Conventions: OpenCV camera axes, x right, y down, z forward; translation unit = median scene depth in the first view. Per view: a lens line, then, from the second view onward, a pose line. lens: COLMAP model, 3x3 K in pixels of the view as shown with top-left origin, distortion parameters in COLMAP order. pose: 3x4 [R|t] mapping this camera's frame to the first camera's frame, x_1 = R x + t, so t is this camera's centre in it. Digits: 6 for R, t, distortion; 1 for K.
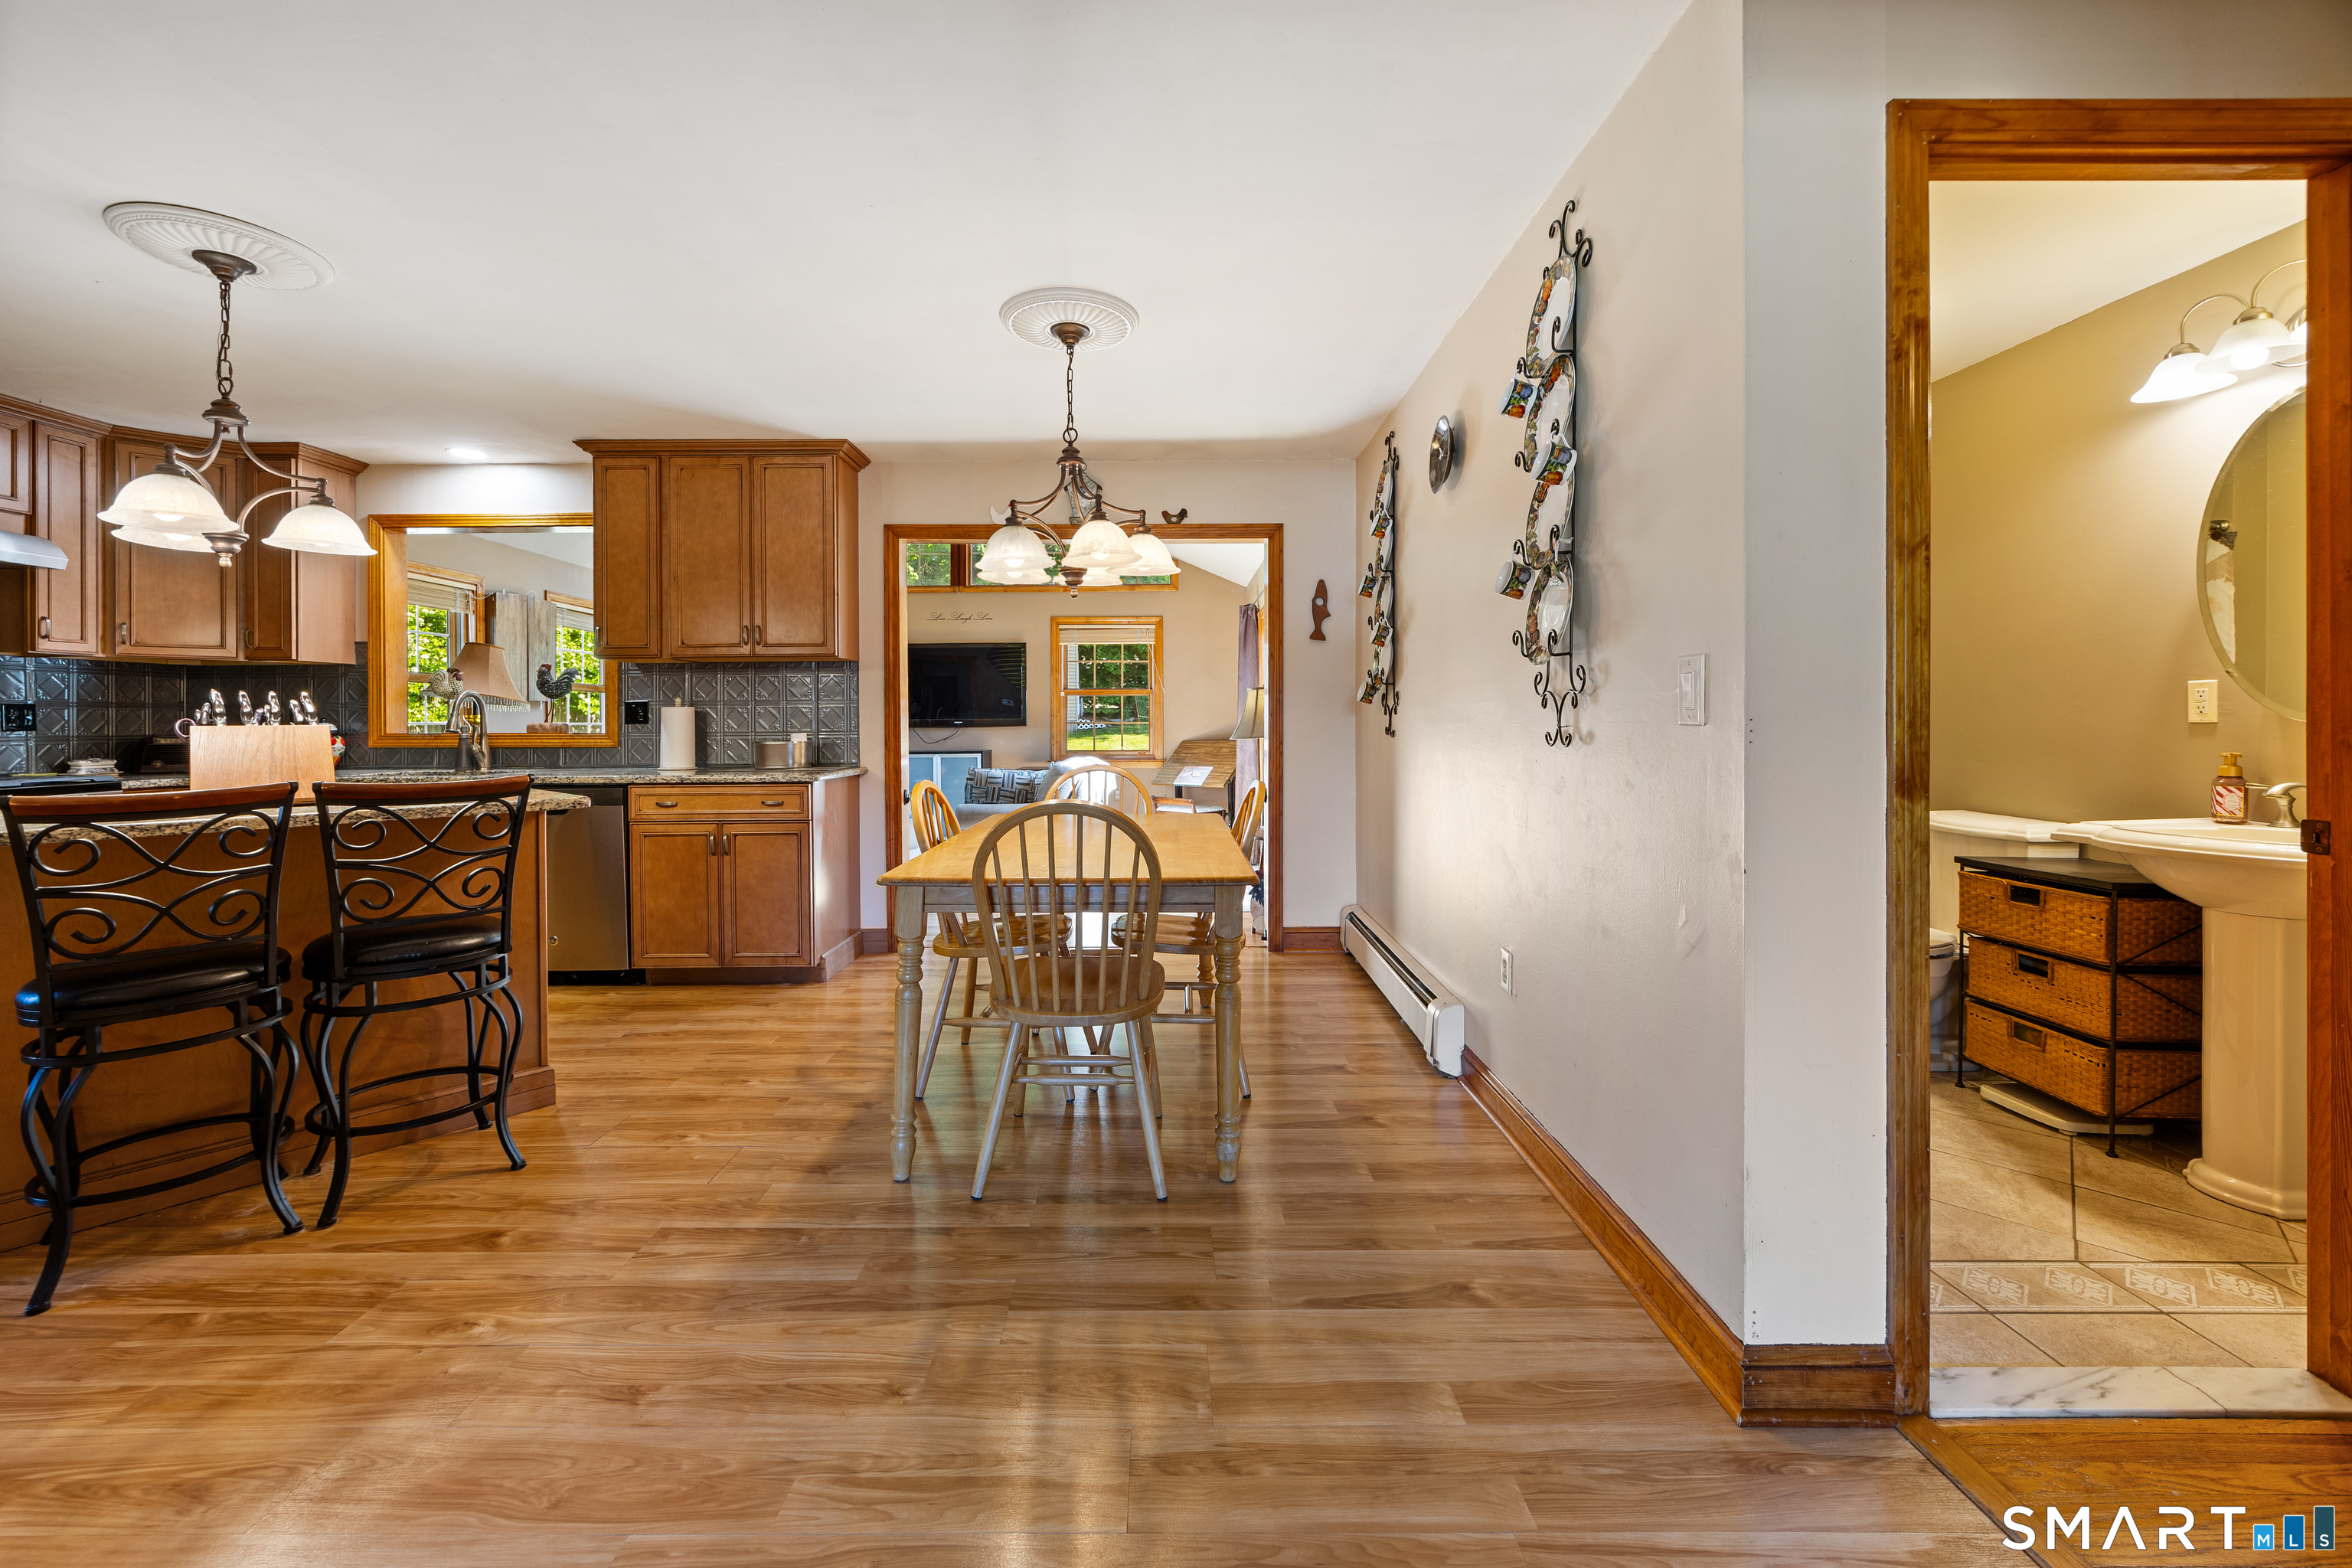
lens RADIAL K [[933.2, 0, 1172.8], [0, 933.2, 771.7], [0, 0, 1]] dist [-0.002671, -0.000425]
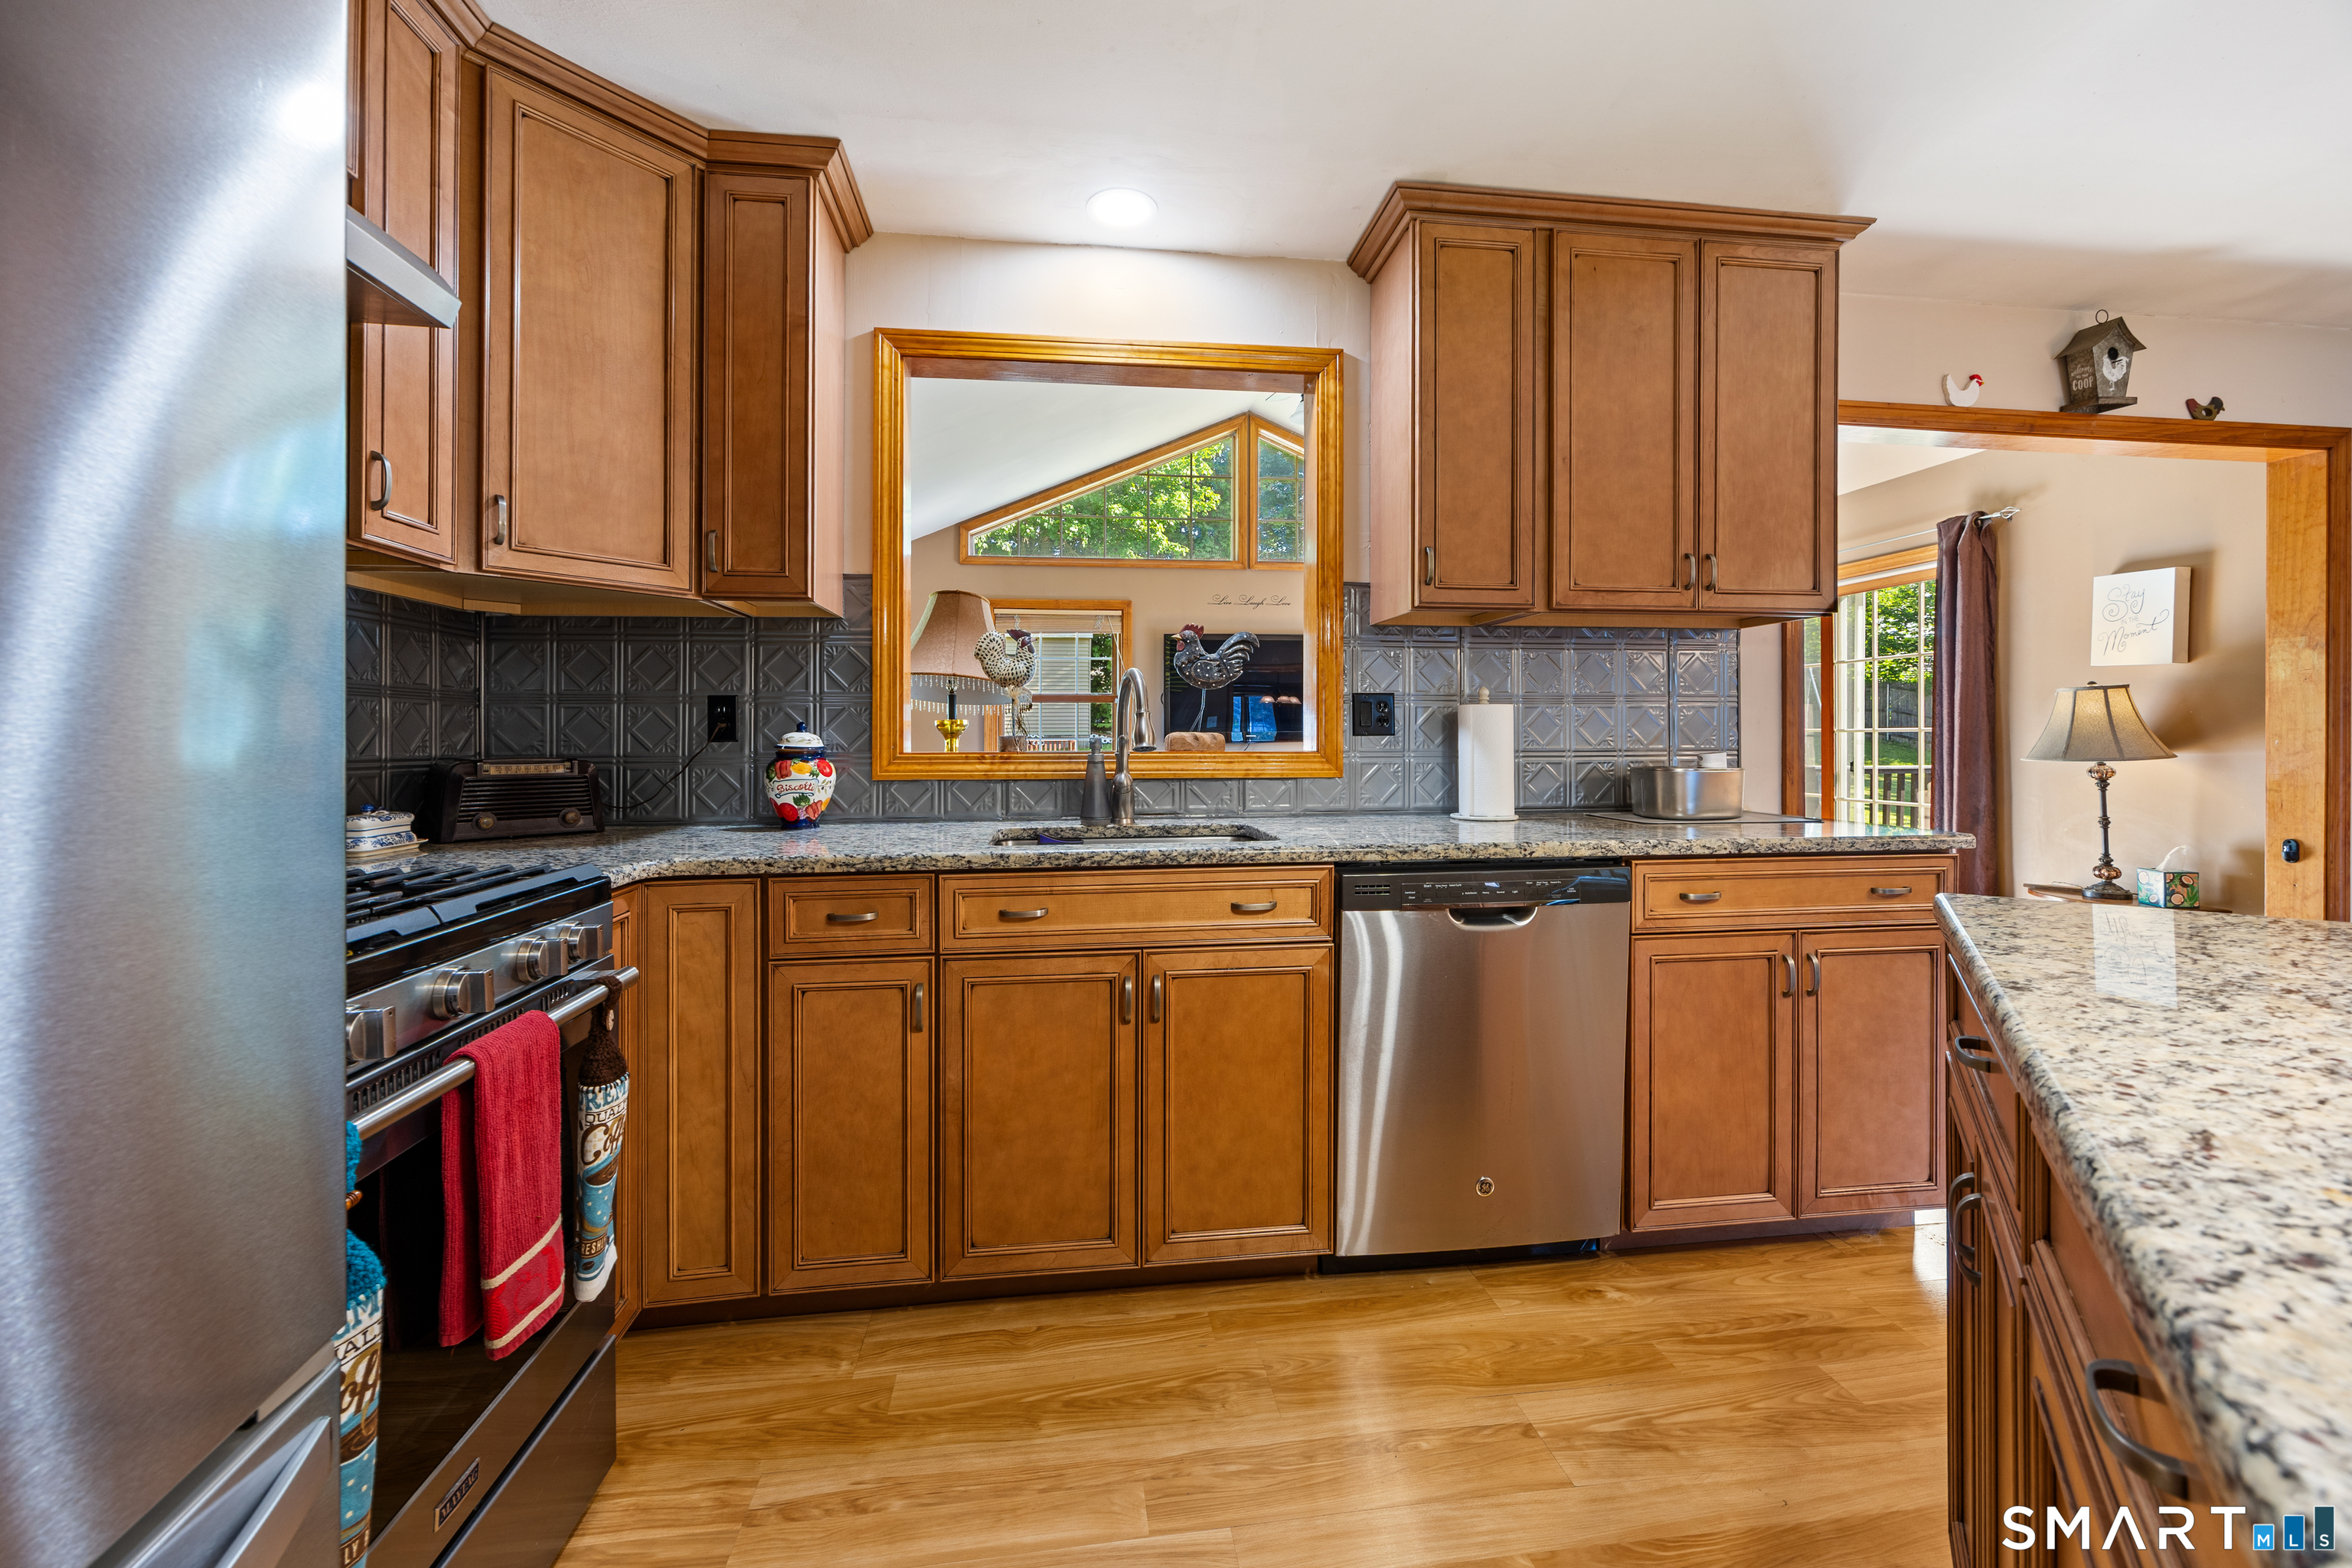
lens RADIAL K [[933.2, 0, 1181.4], [0, 933.2, 780.0], [0, 0, 1]] dist [-0.002671, -0.000425]
pose [[0.992162, -0.003253, 0.124919, -0.817464], [0.004323, 0.999956, -0.008298, -0.023176], [-0.124887, 0.008773, 0.992132, 0.504539]]
